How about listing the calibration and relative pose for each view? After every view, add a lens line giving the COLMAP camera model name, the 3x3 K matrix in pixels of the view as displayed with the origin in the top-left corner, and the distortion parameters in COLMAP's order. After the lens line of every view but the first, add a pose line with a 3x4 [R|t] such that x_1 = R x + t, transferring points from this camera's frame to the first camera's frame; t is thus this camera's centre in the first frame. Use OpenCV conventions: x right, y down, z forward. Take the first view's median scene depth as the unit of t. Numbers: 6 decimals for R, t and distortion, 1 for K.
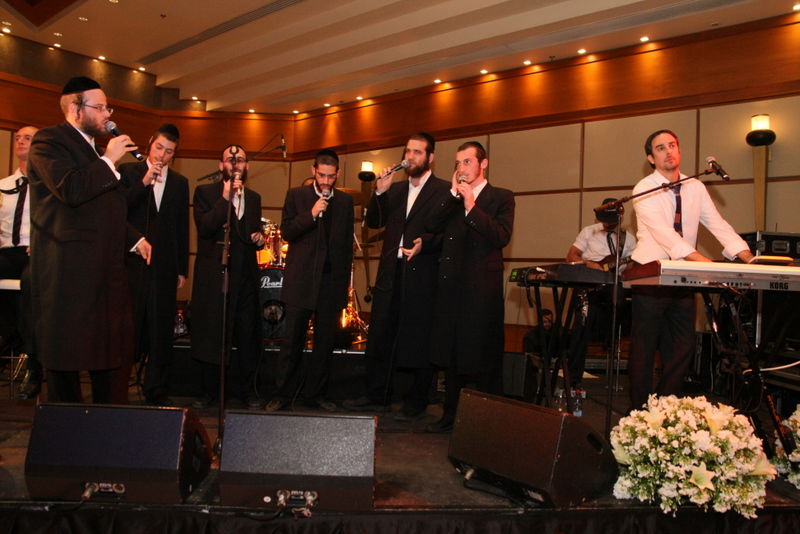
lens RADIAL K [[636.3, 0, 400.0], [0, 636.3, 267.0], [0, 0, 1]] dist [-0.081570, 0.001056]
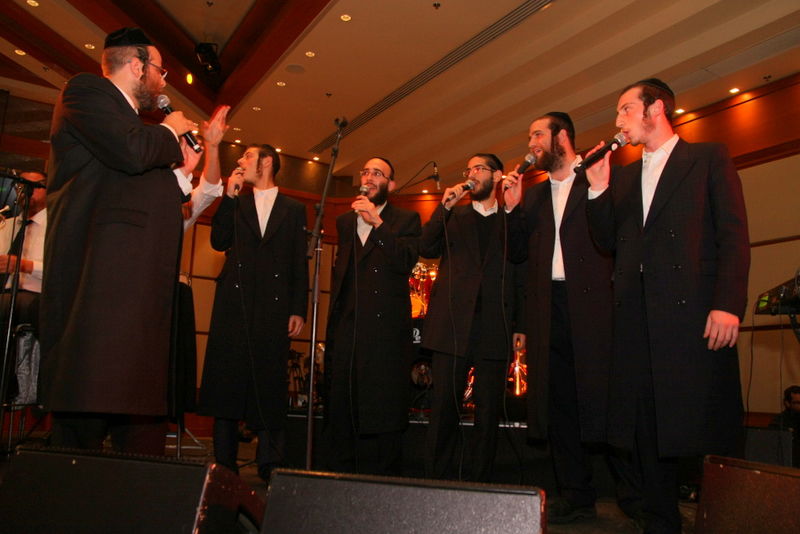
lens RADIAL K [[636.3, 0, 400.0], [0, 636.3, 267.0], [0, 0, 1]] dist [-0.081570, 0.001056]
pose [[0.954524, -0.061244, -0.291775, 0.003366], [0.010049, 0.984726, -0.173821, 0.042927], [0.297964, 0.162985, 0.940560, 0.136113]]
